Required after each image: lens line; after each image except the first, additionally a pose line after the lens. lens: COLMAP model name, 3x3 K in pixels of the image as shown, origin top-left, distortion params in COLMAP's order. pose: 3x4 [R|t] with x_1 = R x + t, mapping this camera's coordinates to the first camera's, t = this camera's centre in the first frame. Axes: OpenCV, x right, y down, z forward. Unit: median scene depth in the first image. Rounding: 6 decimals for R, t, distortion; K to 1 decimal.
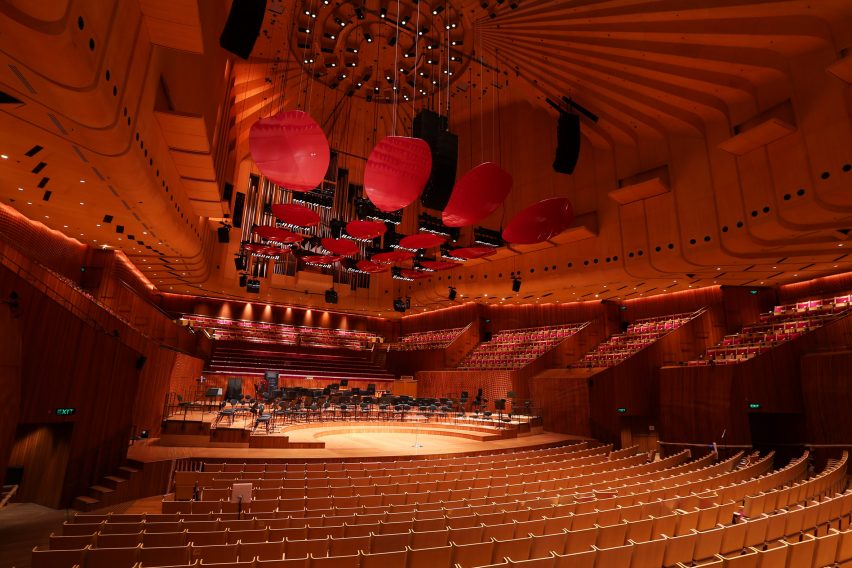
lens RADIAL K [[446.1, 0, 421.8], [0, 446.1, 274.6], [0, 0, 1]] dist [-0.059689, 0.019174]
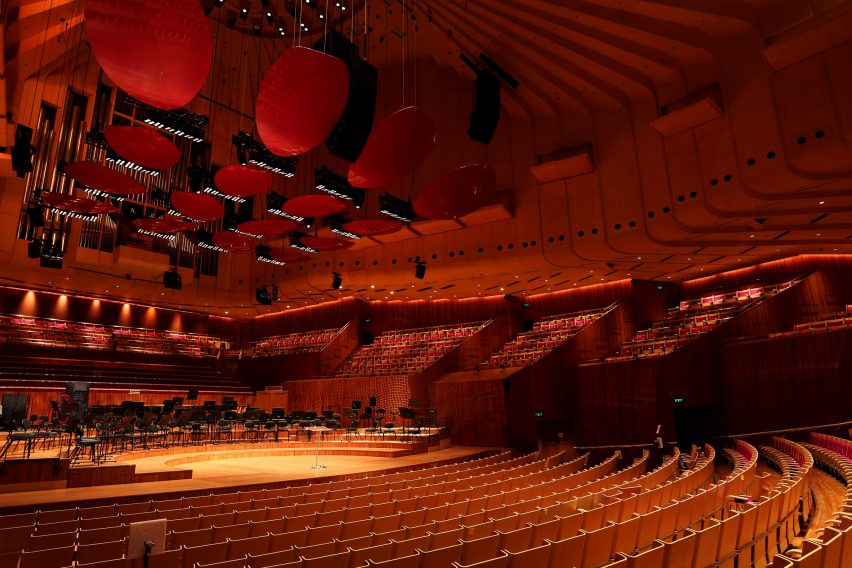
lens RADIAL K [[515.1, 0, 420.7], [0, 515.1, 283.2], [0, 0, 1]] dist [-0.048557, 0.025137]
pose [[0.949368, 0.032646, 0.312464, -0.092905], [-0.033070, 0.999445, -0.003943, 0.054166], [-0.312420, -0.006590, 0.949921, 0.092166]]
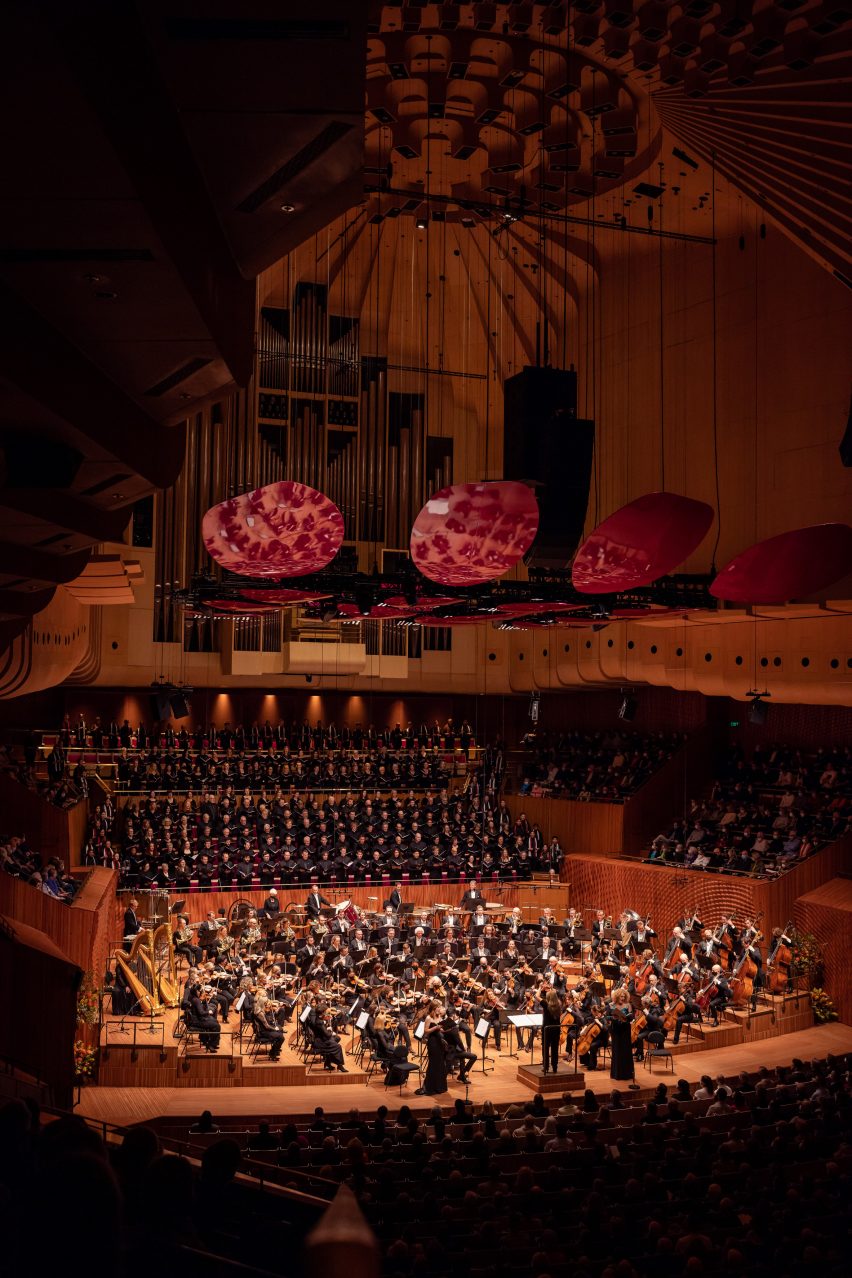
lens RADIAL K [[1383.1, 0, 427.8], [0, 1383.1, 646.5], [0, 0, 1]] dist [-0.021007, 0.000000]
pose [[0.986488, -0.023485, -0.162139, 0.115941], [0.054666, 0.980138, 0.190633, -0.350847], [0.154442, -0.196921, 0.968179, -0.435867]]
